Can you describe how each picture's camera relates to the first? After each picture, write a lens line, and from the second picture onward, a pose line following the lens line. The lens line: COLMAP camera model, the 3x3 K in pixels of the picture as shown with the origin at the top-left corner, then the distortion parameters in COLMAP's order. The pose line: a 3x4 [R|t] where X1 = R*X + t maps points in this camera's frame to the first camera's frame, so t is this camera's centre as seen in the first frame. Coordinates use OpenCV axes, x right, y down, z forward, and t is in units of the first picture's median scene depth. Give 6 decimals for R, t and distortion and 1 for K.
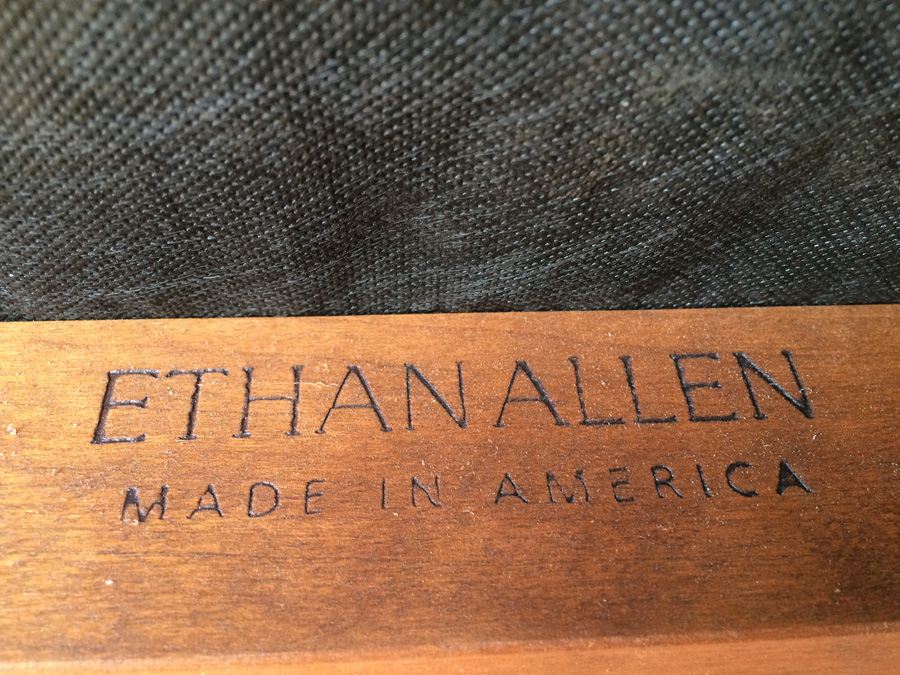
lens RADIAL K [[765.2, 0, 449.6], [0, 765.2, 340.6], [0, 0, 1]] dist [0.083193, -0.112669]
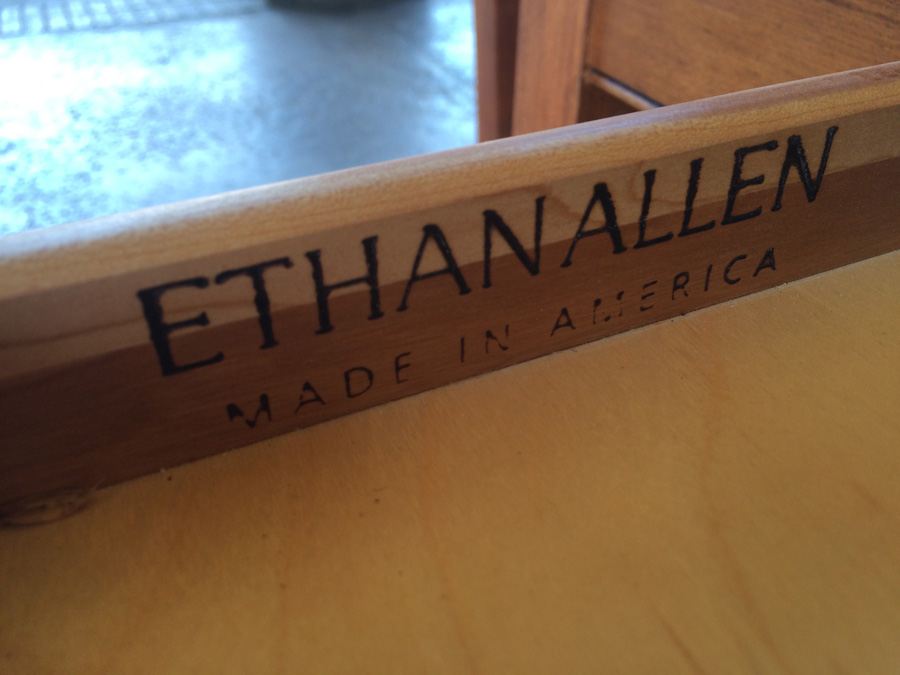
lens RADIAL K [[765.2, 0, 449.6], [0, 765.2, 340.6], [0, 0, 1]] dist [0.083193, -0.112669]
pose [[0.929579, -0.167569, 0.328334, -0.429914], [-0.254257, 0.353446, 0.900239, -0.726304], [-0.266900, -0.920324, 0.285950, 0.676594]]
